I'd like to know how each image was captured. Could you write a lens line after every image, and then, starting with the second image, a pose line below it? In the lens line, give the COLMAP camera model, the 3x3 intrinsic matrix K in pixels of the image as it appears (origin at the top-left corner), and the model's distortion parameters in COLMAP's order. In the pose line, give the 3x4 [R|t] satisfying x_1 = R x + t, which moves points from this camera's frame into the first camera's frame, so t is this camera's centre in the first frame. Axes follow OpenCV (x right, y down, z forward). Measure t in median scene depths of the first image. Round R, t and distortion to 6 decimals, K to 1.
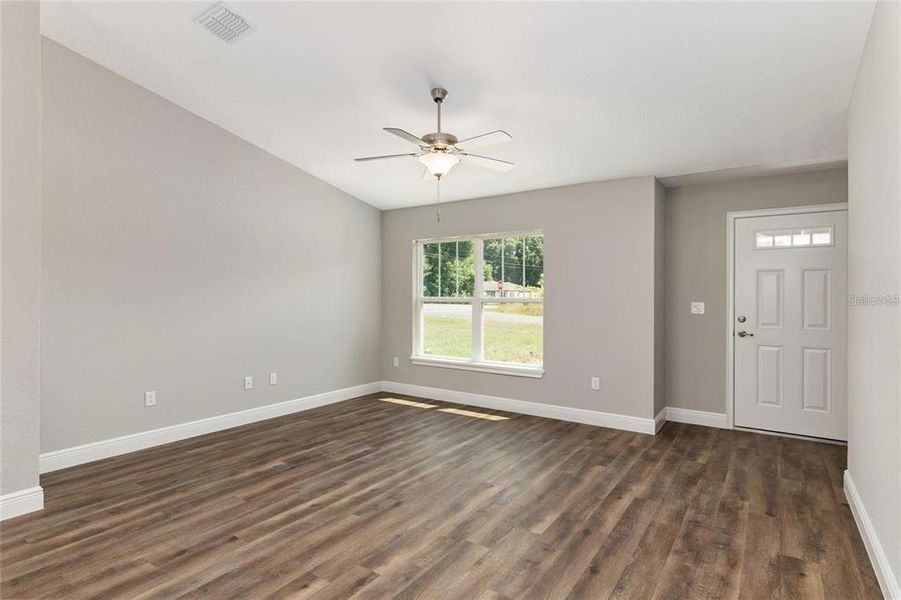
lens RADIAL K [[448.9, 0, 450.5], [0, 448.9, 300.0], [0, 0, 1]] dist [0.000506, 0.000524]
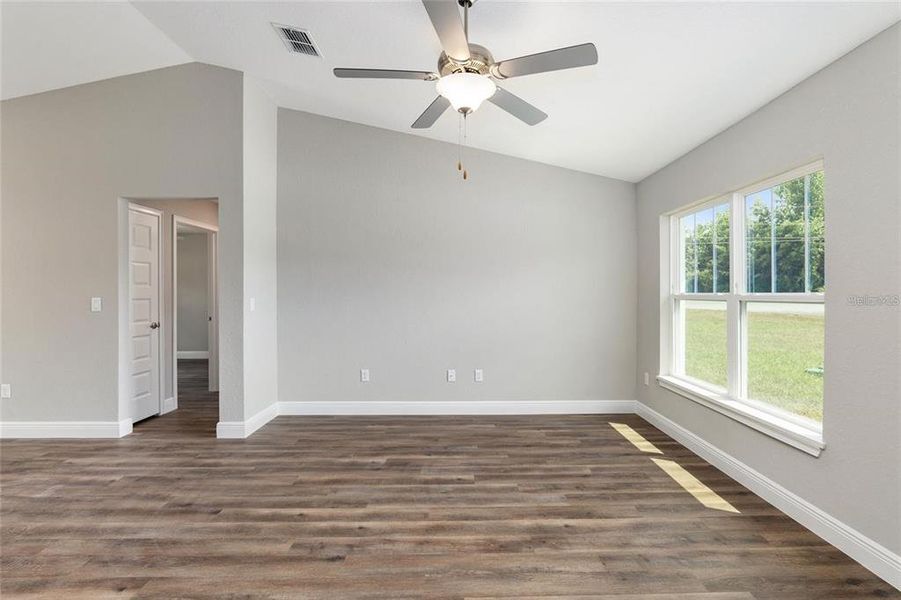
lens RADIAL K [[419.4, 0, 450.5], [0, 419.4, 300.0], [0, 0, 1]] dist [-0.016865, 0.001071]
pose [[0.603489, 0.009776, -0.797311, 0.381809], [-0.008163, 0.999948, 0.006082, 0.004266], [0.797330, 0.002838, 0.603538, 0.492362]]
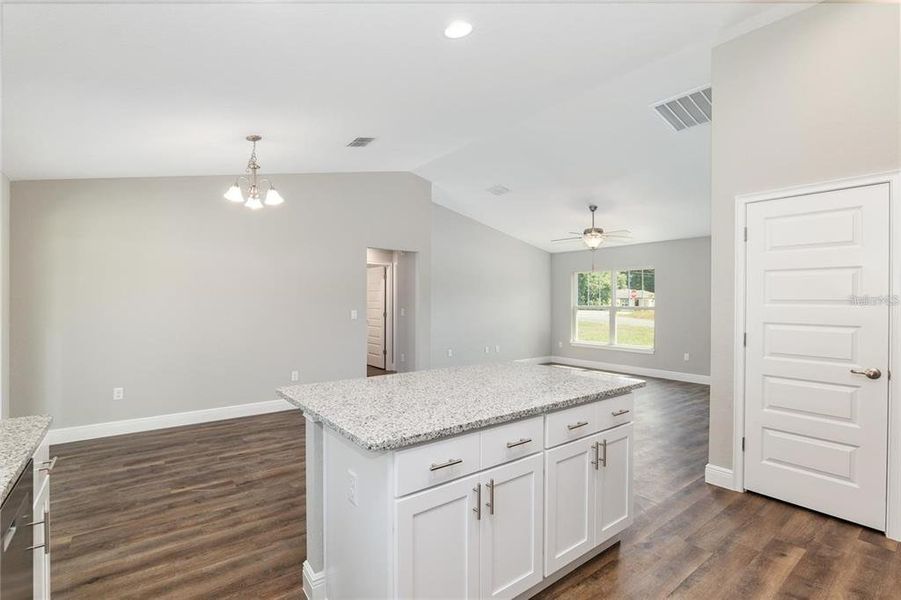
lens RADIAL K [[419.4, 0, 450.5], [0, 419.4, 300.0], [0, 0, 1]] dist [-0.016865, 0.001071]
pose [[0.953063, 0.000437, -0.302773, -0.061766], [-0.004593, 0.999905, -0.013016, -0.008507], [0.302738, 0.013796, 0.952974, -0.936646]]
